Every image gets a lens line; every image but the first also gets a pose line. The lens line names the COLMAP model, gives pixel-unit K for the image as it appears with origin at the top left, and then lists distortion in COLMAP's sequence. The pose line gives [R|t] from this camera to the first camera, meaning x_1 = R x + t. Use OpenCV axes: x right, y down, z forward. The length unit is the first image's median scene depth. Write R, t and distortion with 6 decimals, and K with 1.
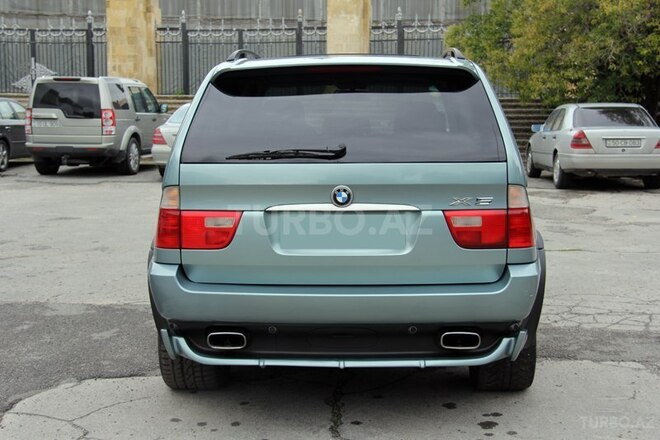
lens RADIAL K [[1036.4, 0, 330.0], [0, 1036.4, 220.0], [0, 0, 1]] dist [0.227854, 0.139560]
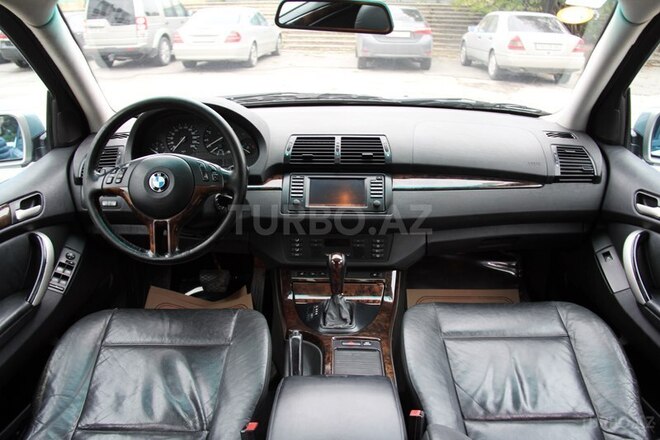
lens RADIAL K [[548.0, 0, 330.0], [0, 548.0, 220.0], [0, 0, 1]] dist [-0.146213, 0.003589]
pose [[0.999762, -0.010419, 0.019169, 0.005916], [0.004825, 0.962436, 0.271467, -0.039412], [-0.021277, -0.271310, 0.962257, 0.304508]]
